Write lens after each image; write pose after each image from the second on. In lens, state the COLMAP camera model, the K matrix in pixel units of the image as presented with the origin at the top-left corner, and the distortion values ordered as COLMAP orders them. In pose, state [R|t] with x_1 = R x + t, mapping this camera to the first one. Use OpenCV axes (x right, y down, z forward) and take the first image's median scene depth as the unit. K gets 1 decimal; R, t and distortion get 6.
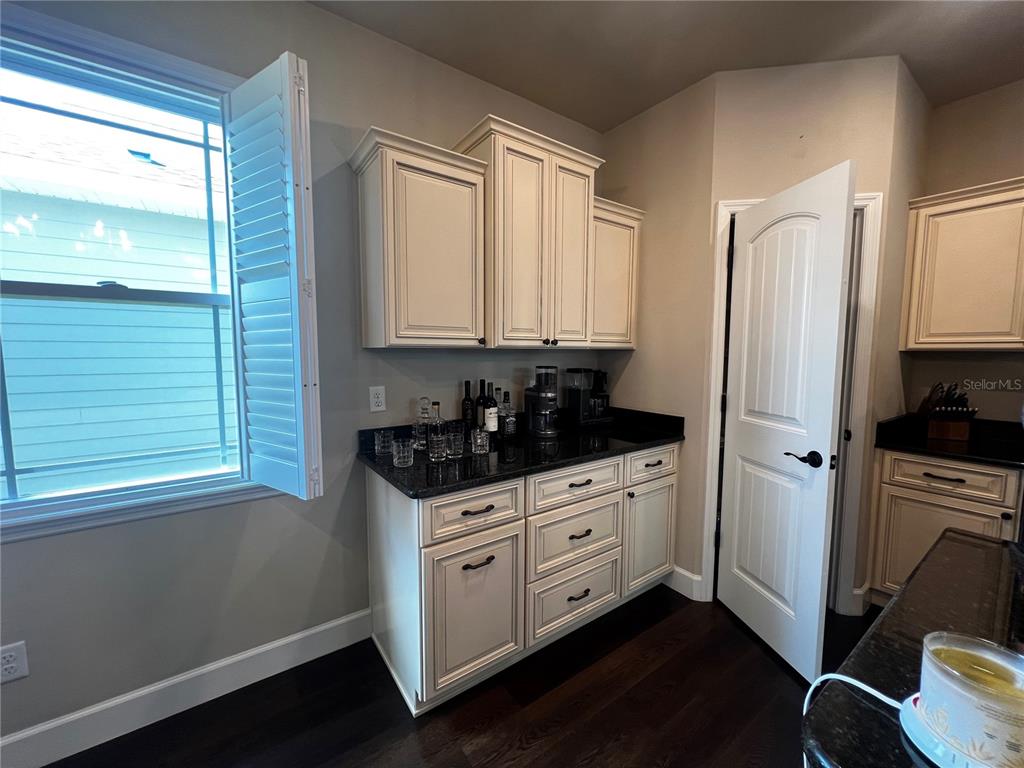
lens RADIAL K [[411.4, 0, 512.0], [0, 411.4, 384.0], [0, 0, 1]] dist [-0.001979, 0.000365]
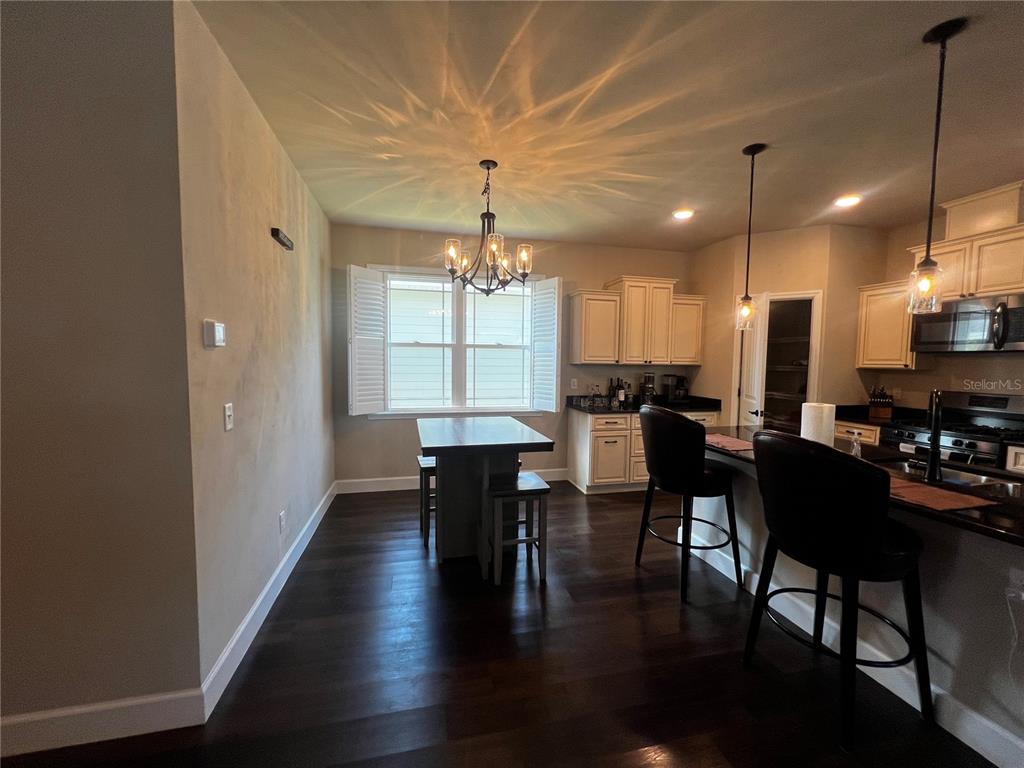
lens RADIAL K [[410.6, 0, 512.0], [0, 410.6, 384.0], [0, 0, 1]] dist [-0.001010, 0.000208]
pose [[0.925848, 0.031167, -0.376609, 0.258750], [-0.040720, 0.999019, -0.017429, 0.093747], [0.375696, 0.031472, 0.926208, -1.428498]]
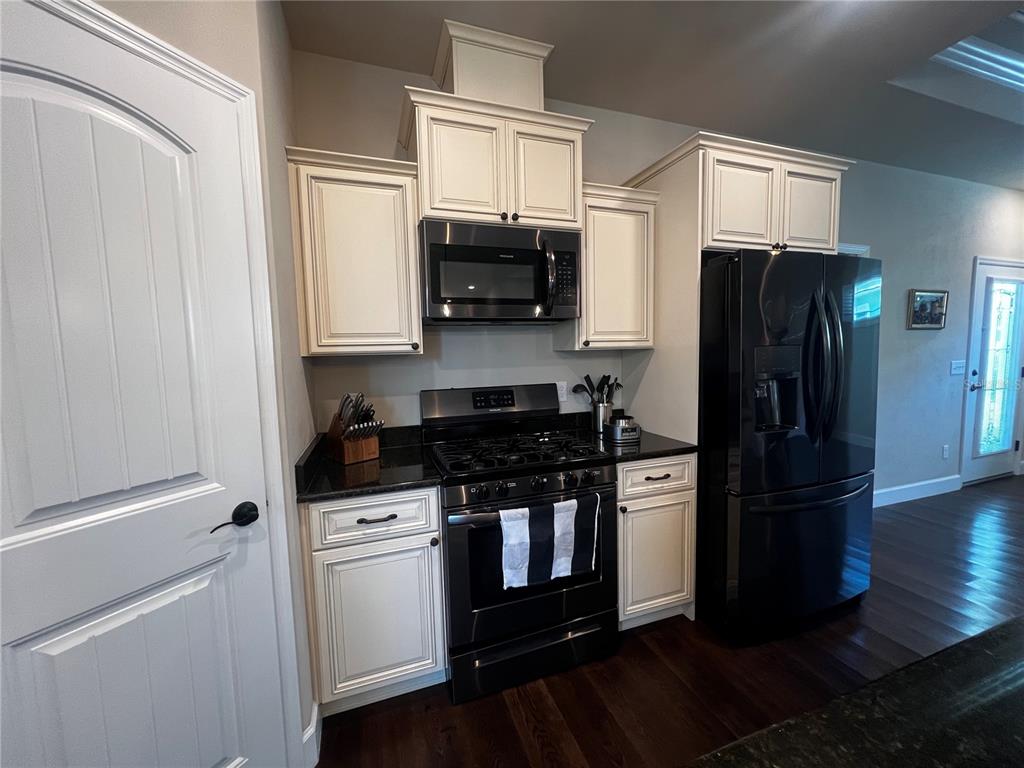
lens RADIAL K [[411.4, 0, 512.0], [0, 411.4, 384.0], [0, 0, 1]] dist [-0.001979, 0.000365]
pose [[0.280191, -0.089511, 0.955762, 0.400115], [0.102204, 0.992766, 0.063014, -0.046956], [-0.954488, 0.080027, 0.287313, 0.494125]]
